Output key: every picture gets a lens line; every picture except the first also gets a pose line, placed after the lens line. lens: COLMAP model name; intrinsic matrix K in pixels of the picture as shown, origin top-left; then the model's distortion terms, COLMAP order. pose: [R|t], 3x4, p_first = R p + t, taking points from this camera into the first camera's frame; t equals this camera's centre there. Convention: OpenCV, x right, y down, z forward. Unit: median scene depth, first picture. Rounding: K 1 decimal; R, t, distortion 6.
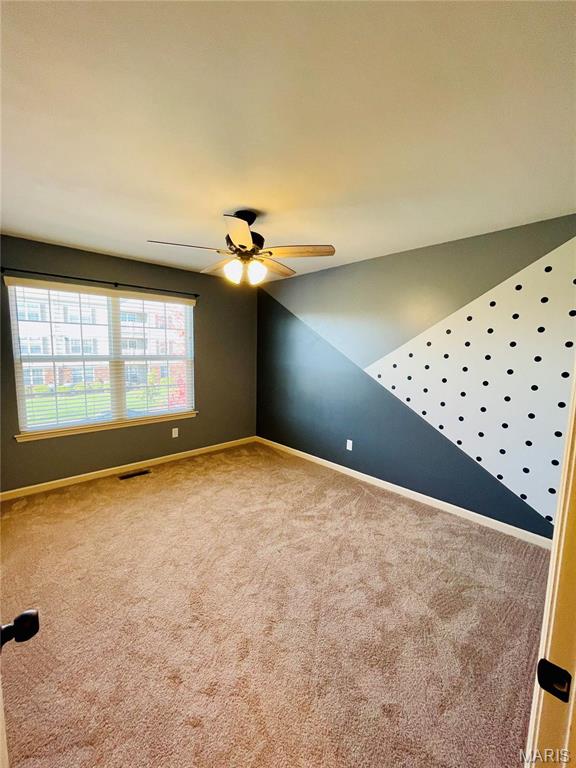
lens RADIAL K [[309.5, 0, 288.0], [0, 309.5, 384.0], [0, 0, 1]] dist [-0.001909, -0.000229]
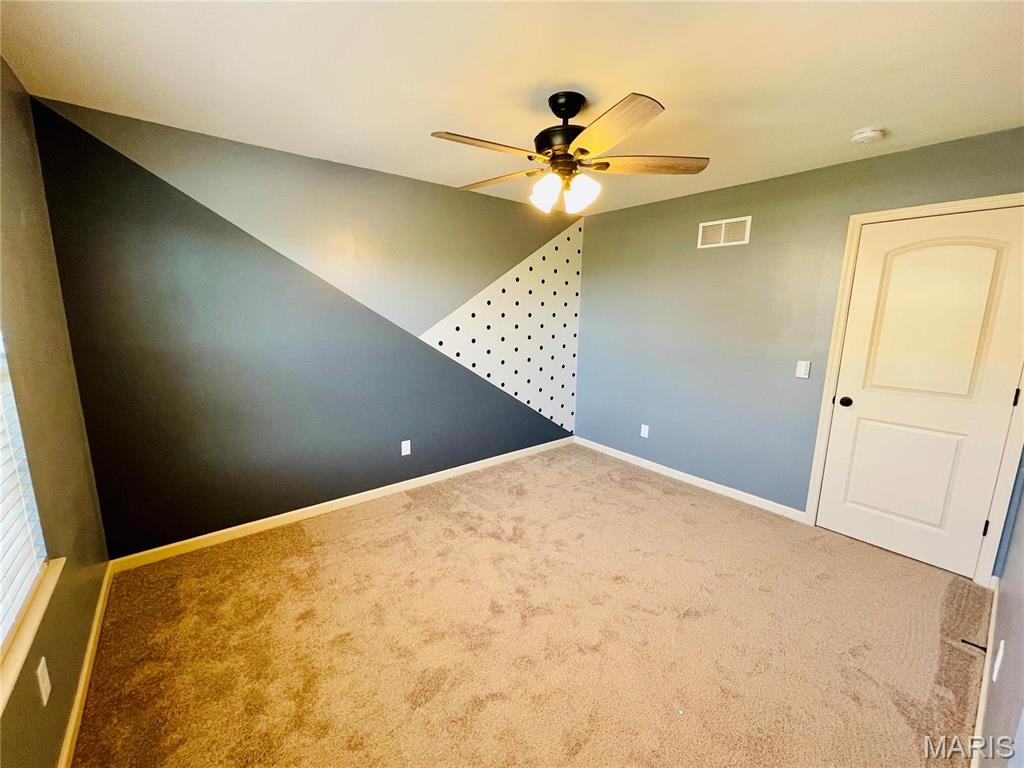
lens RADIAL K [[412.6, 0, 509.6], [0, 412.6, 383.9], [0, 0, 1]] dist [-0.001909, -0.000229]
pose [[0.080909, -0.198834, 0.976688, -0.834175], [0.105137, 0.976136, 0.190012, -0.120603], [-0.991161, 0.087312, 0.099882, 0.834940]]
